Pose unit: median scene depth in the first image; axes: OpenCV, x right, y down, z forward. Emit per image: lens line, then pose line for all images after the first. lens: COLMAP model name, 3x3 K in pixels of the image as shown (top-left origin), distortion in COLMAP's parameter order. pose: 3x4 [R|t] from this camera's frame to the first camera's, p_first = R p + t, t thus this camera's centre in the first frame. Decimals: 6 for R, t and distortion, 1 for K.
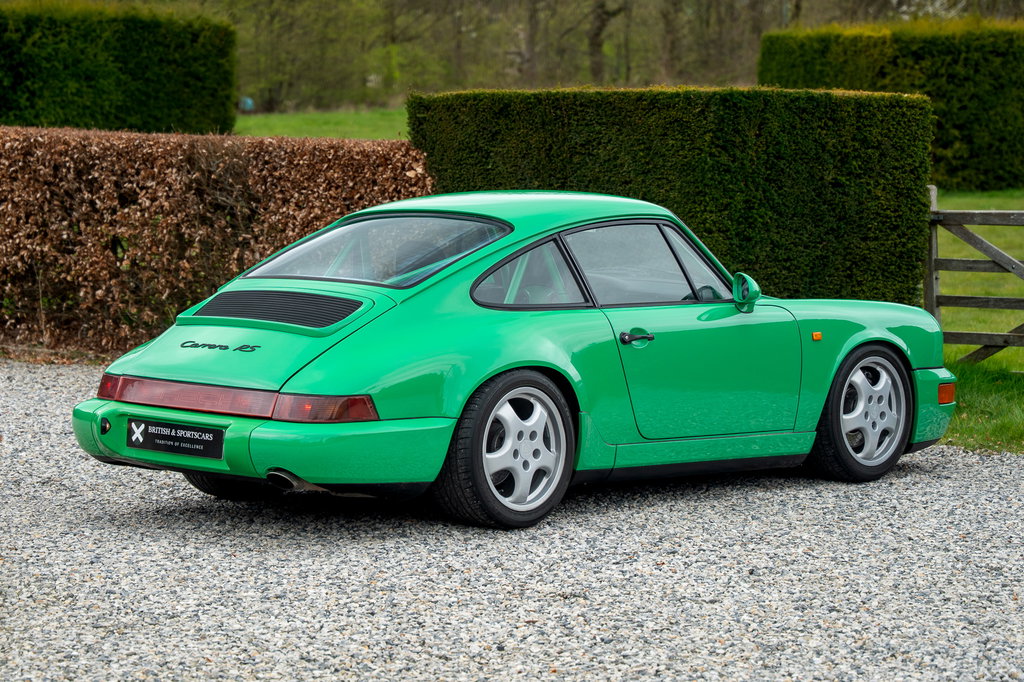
lens RADIAL K [[3304.5, 0, 512.9], [0, 3304.5, 355.9], [0, 0, 1]] dist [0.368405, -0.399003]
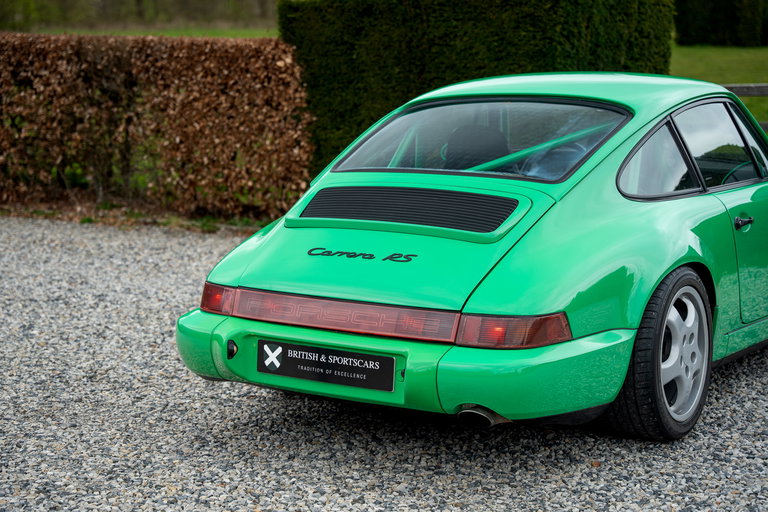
lens RADIAL K [[1565.6, 0, 378.2], [0, 1565.6, 267.6], [0, 0, 1]] dist [0.346172, -0.065488]
pose [[0.980972, -0.036025, 0.190776, -0.111911], [0.022643, 0.997157, 0.071870, -0.020053], [-0.192823, -0.066183, 0.978999, 0.403837]]
